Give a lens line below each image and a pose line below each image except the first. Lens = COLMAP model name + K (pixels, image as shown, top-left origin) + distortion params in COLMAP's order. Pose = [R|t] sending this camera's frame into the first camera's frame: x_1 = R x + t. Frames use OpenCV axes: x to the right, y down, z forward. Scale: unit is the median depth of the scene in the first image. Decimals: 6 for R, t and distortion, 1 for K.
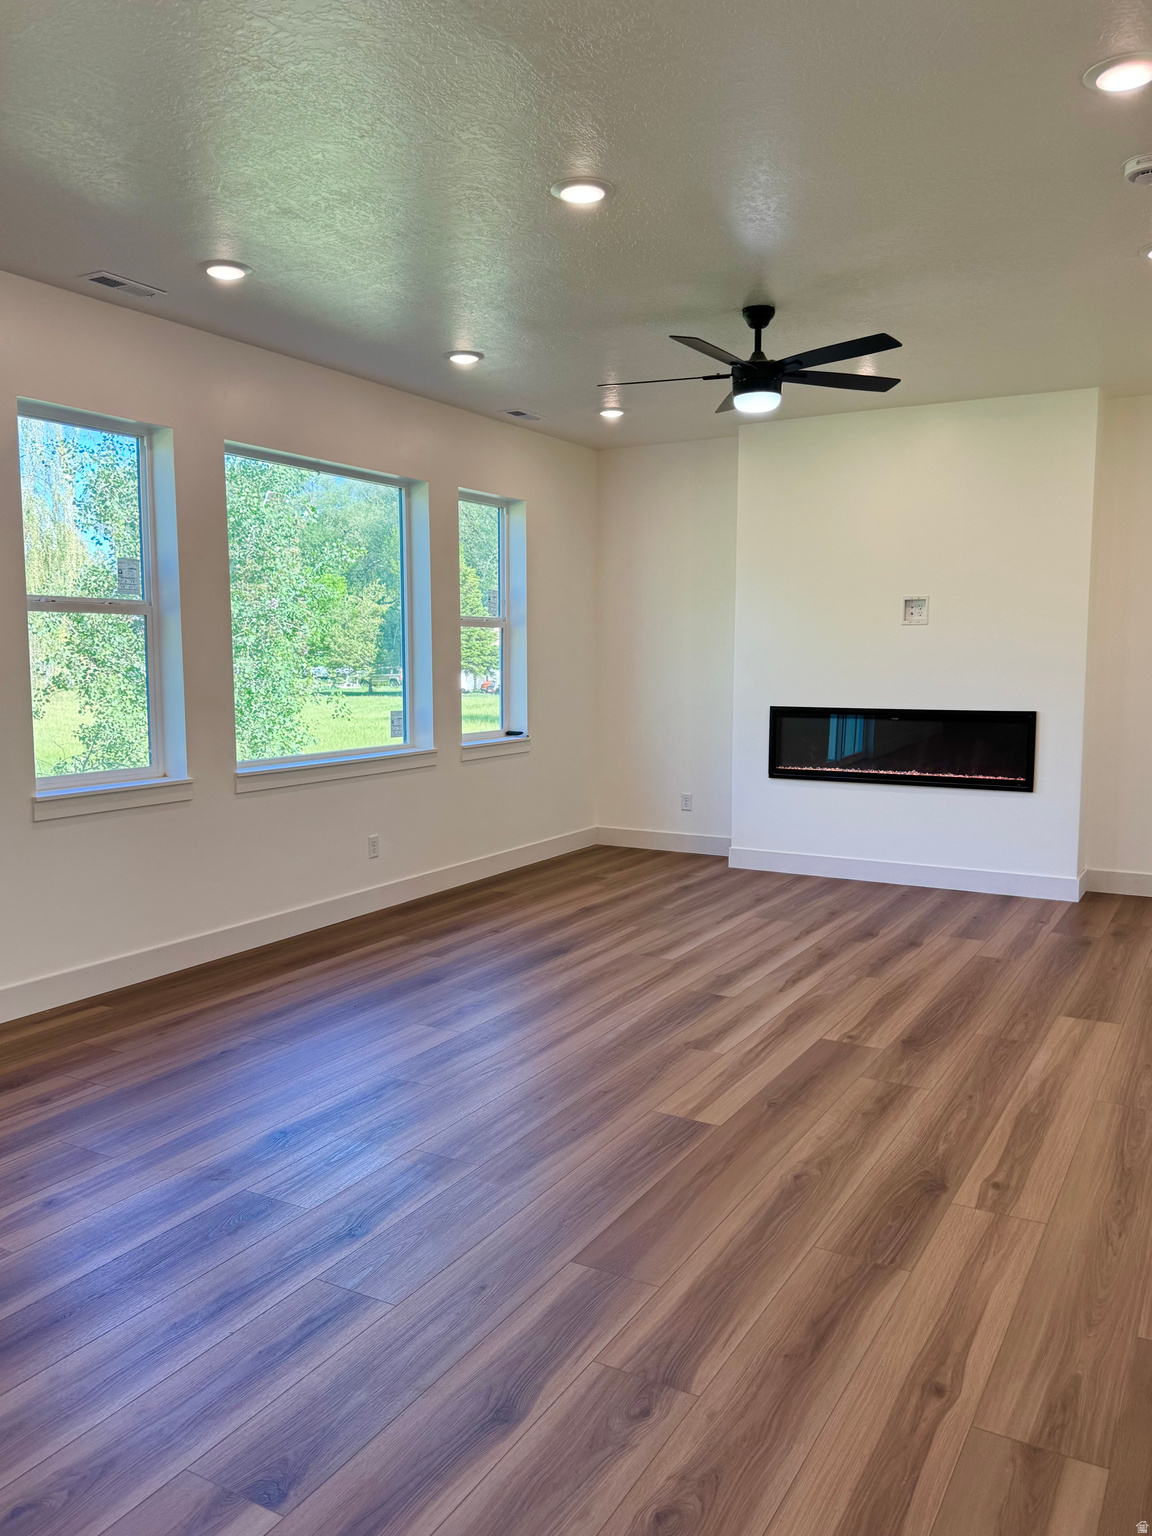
lens RADIAL K [[1196.1, 0, 576.0], [0, 1196.1, 768.0], [0, 0, 1]] dist [0.055692, -0.071765]
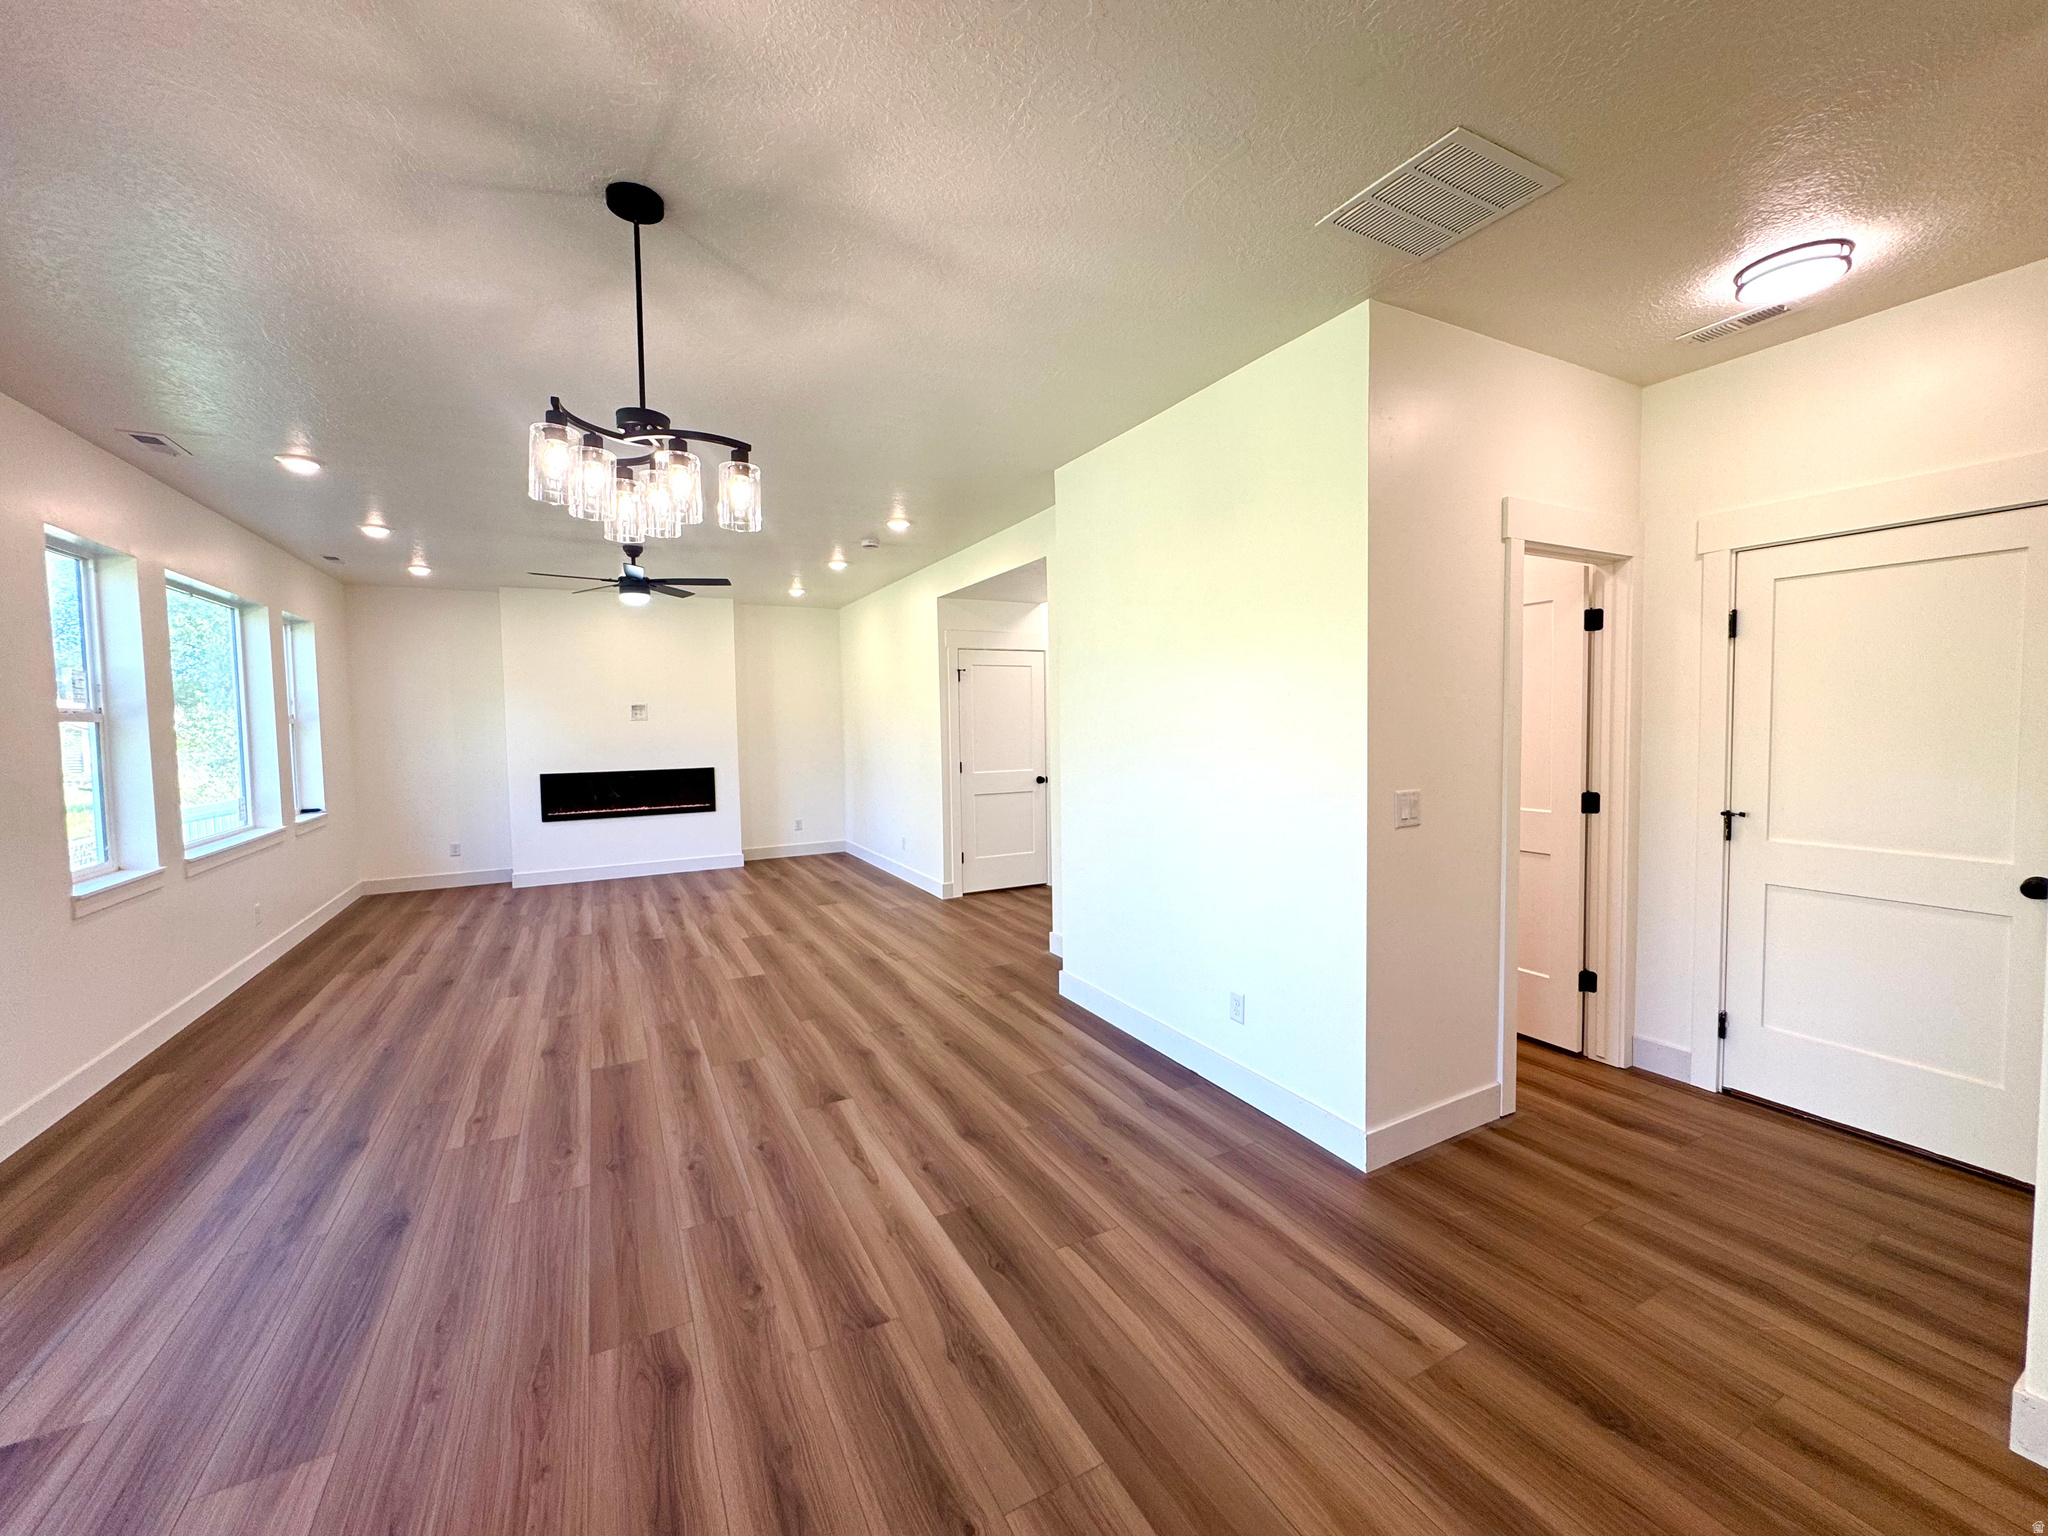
lens RADIAL K [[815.4, 0, 1024.0], [0, 815.4, 768.0], [0, 0, 1]] dist [0.000495, 0.000051]
pose [[0.534386, -0.059621, 0.843135, -0.604775], [0.100797, 0.994886, 0.006466, -0.009056], [-0.839209, 0.081530, 0.537663, -0.100734]]
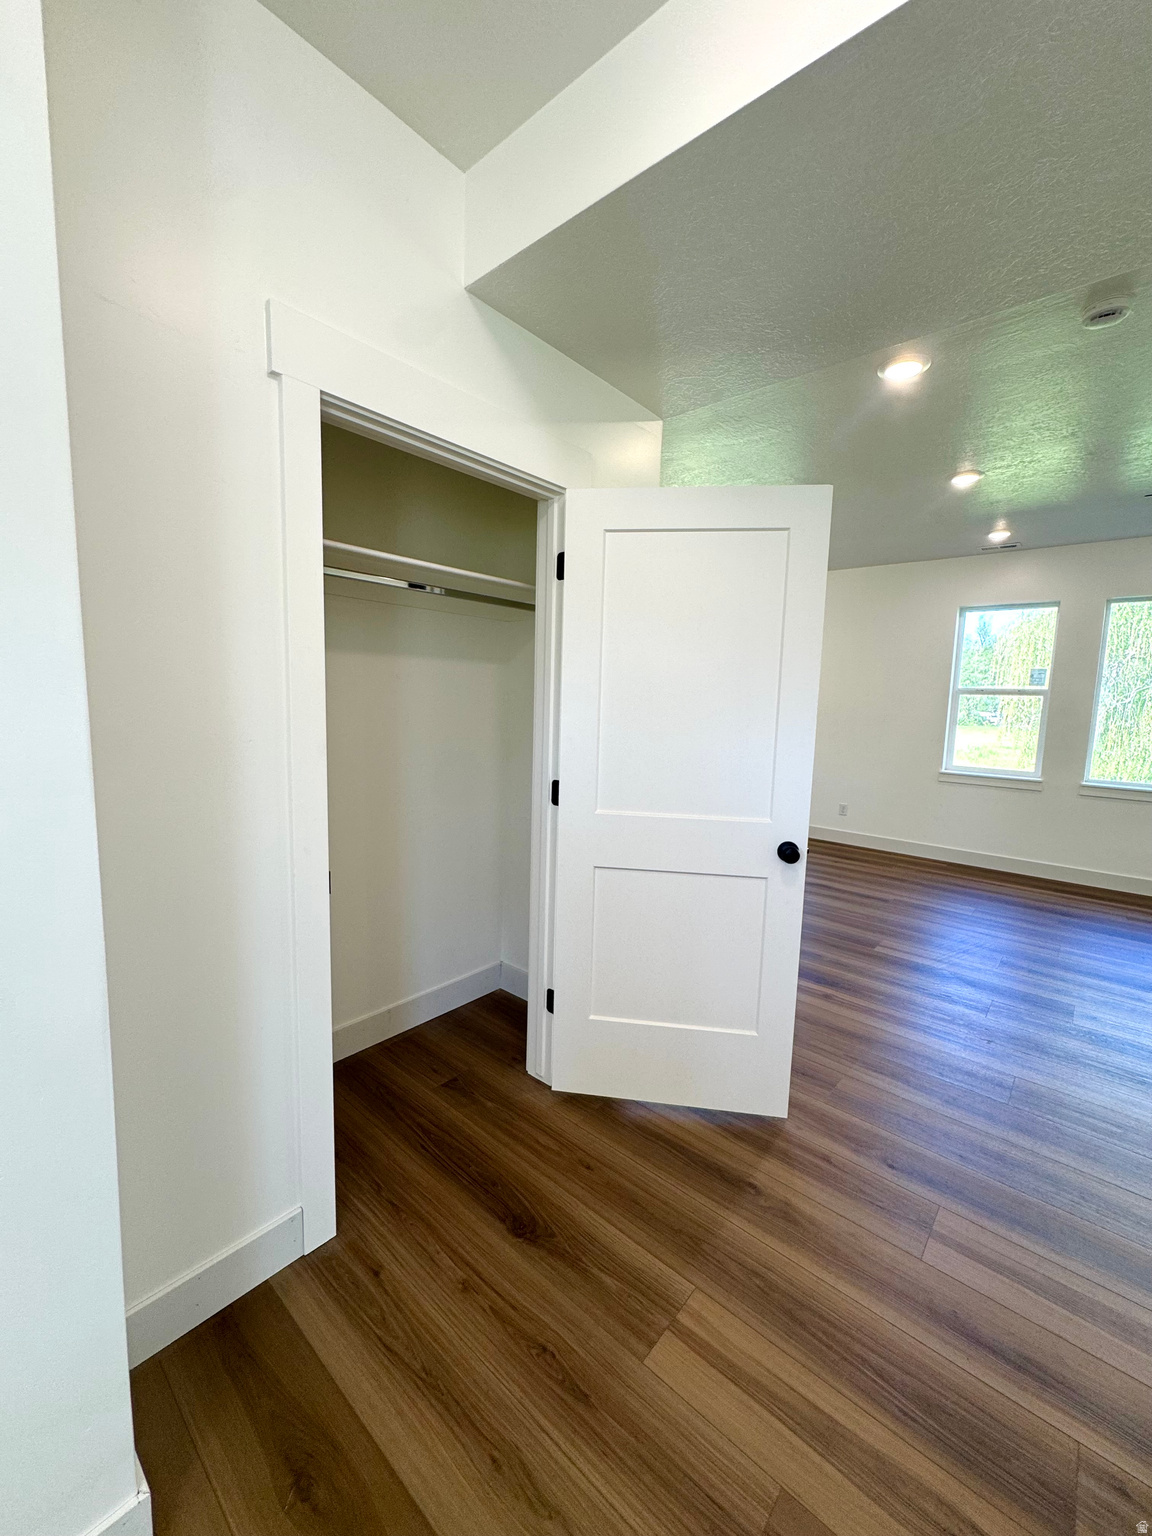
lens RADIAL K [[611.6, 0, 576.0], [0, 611.6, 768.0], [0, 0, 1]] dist [0.000495, 0.000051]
pose [[-0.196716, 0.105579, -0.974759, 0.902306], [-0.127153, 0.983042, 0.132137, -0.052630], [0.972180, 0.149937, -0.179955, 0.512762]]
